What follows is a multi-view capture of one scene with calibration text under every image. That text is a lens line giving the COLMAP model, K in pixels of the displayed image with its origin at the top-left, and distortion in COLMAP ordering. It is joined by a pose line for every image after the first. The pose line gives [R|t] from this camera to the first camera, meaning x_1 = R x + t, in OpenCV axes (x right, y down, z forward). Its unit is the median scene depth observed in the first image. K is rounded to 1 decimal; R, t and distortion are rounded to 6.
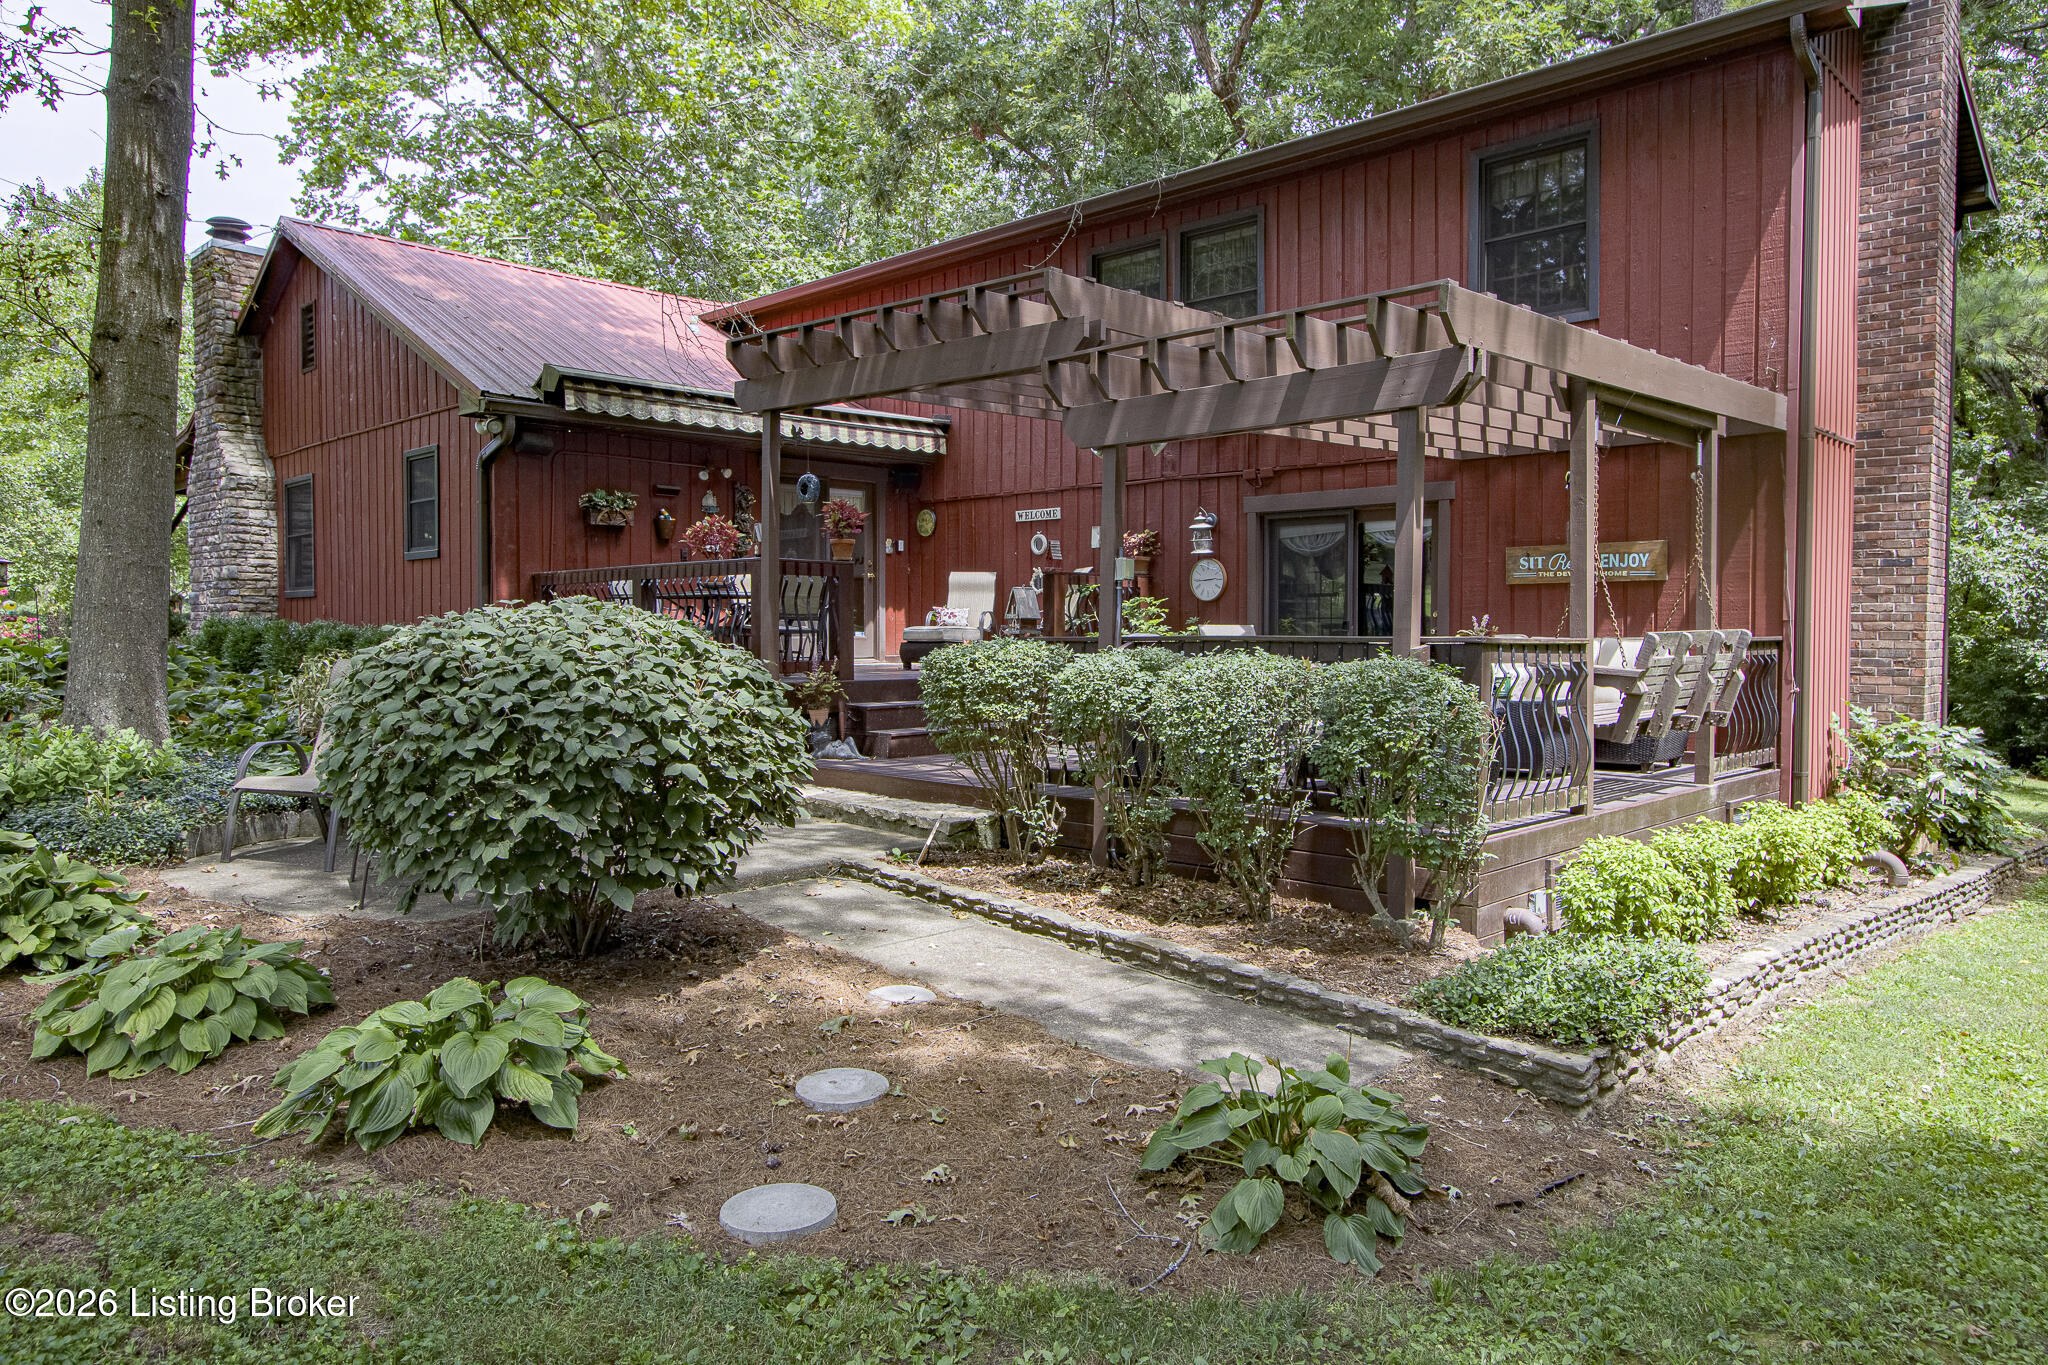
lens RADIAL K [[1392.0, 0, 1020.8], [0, 1392.0, 678.2], [0, 0, 1]] dist [-0.012151, 0.012659]
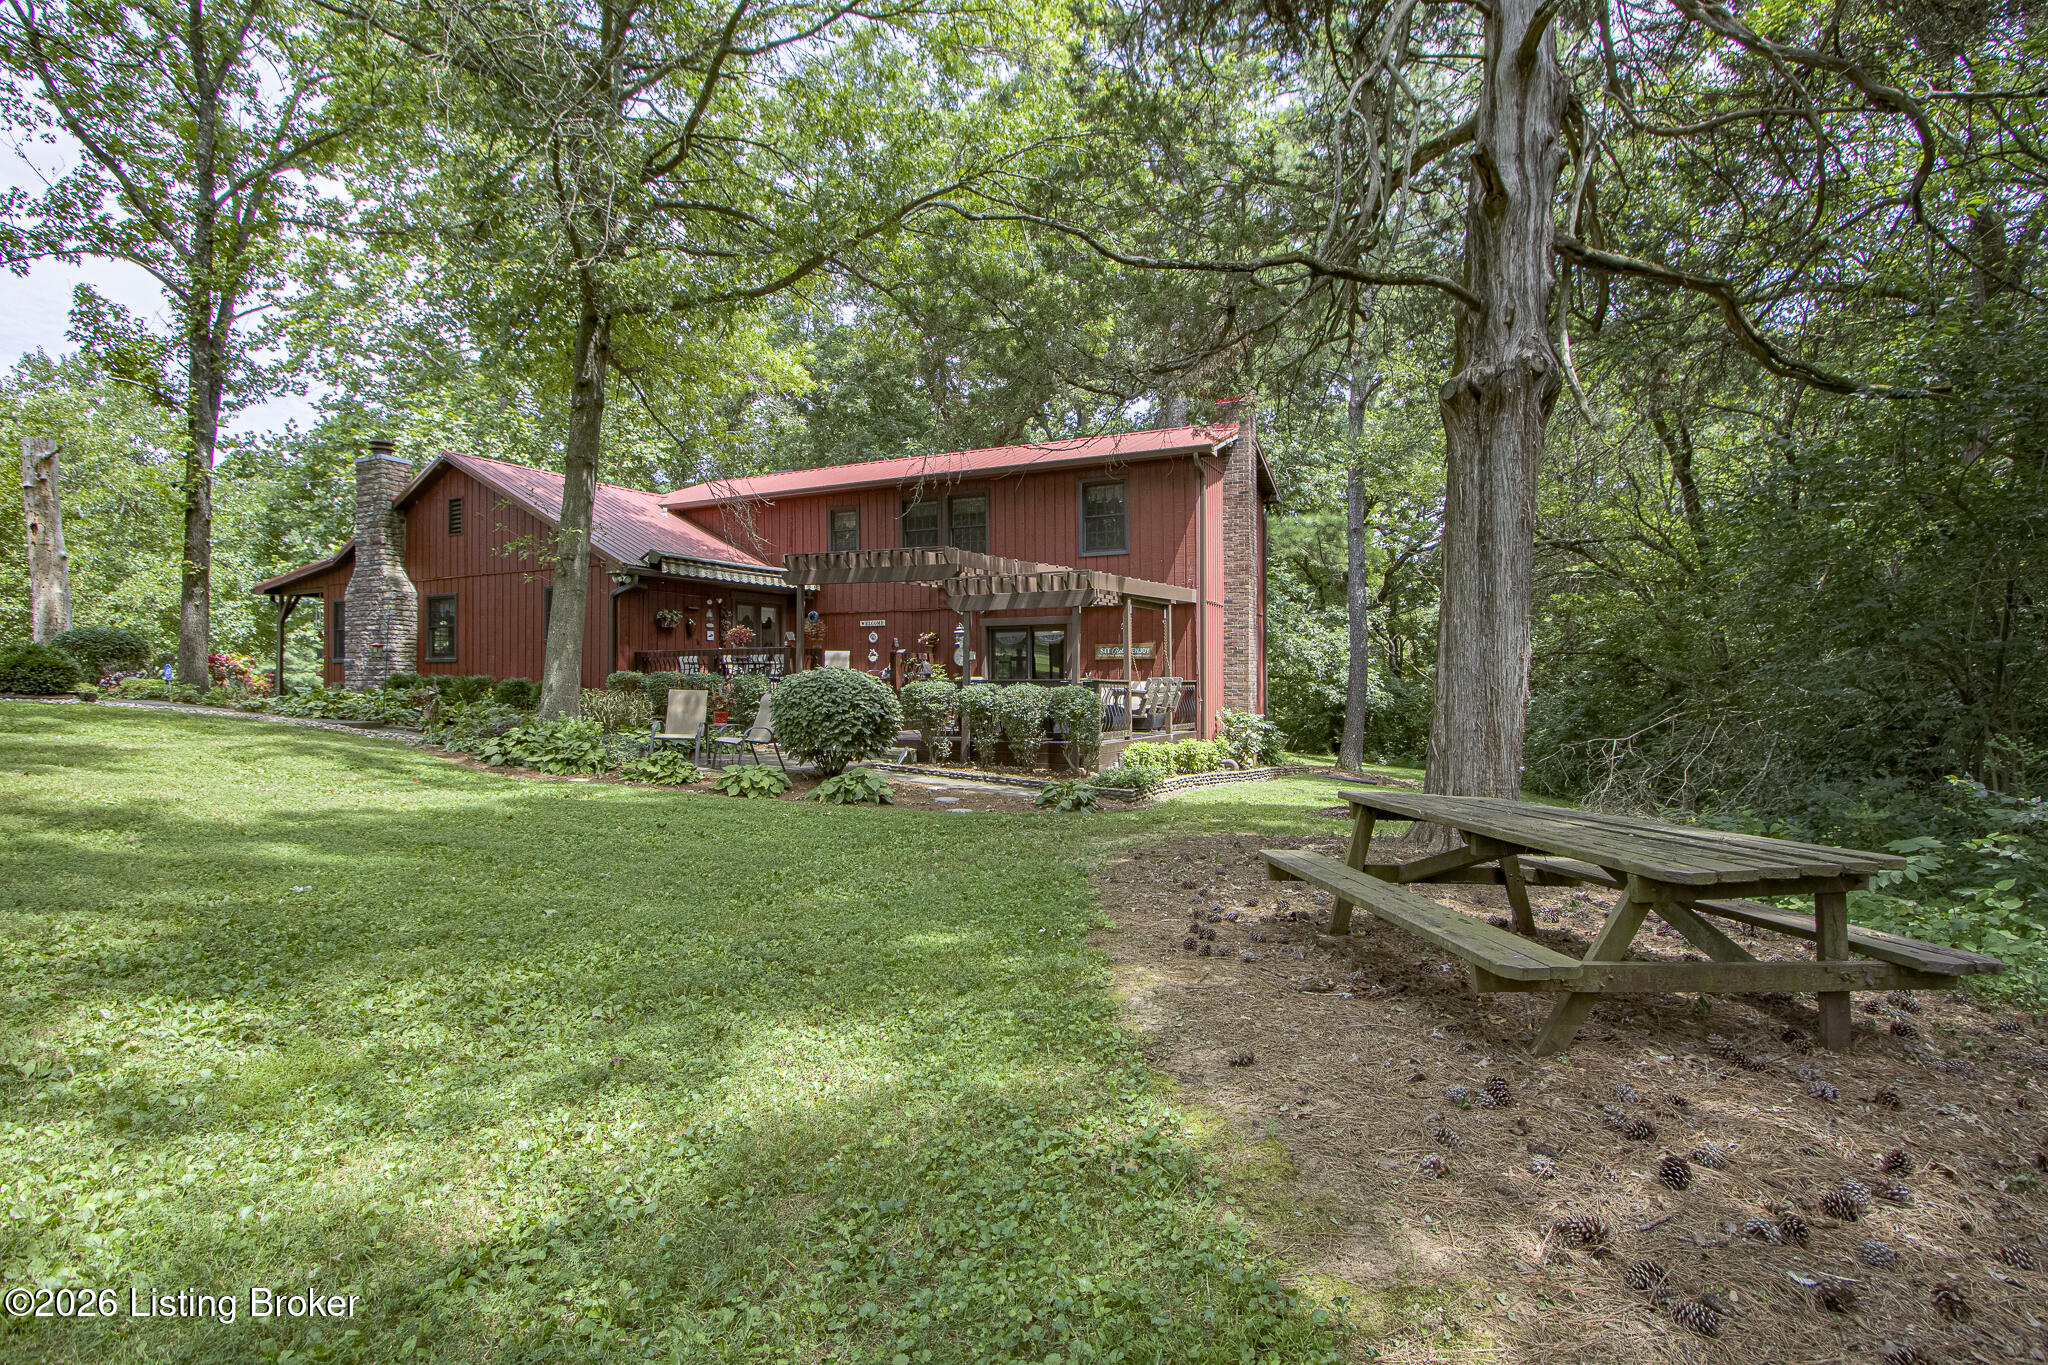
lens RADIAL K [[1048.3, 0, 1025.0], [0, 1048.3, 680.1], [0, 0, 1]] dist [-0.003654, -0.000421]
pose [[0.955464, -0.002378, 0.295098, -0.363815], [0.013906, 0.999220, -0.036971, 0.040270], [-0.294780, 0.039428, 0.954751, -0.836634]]
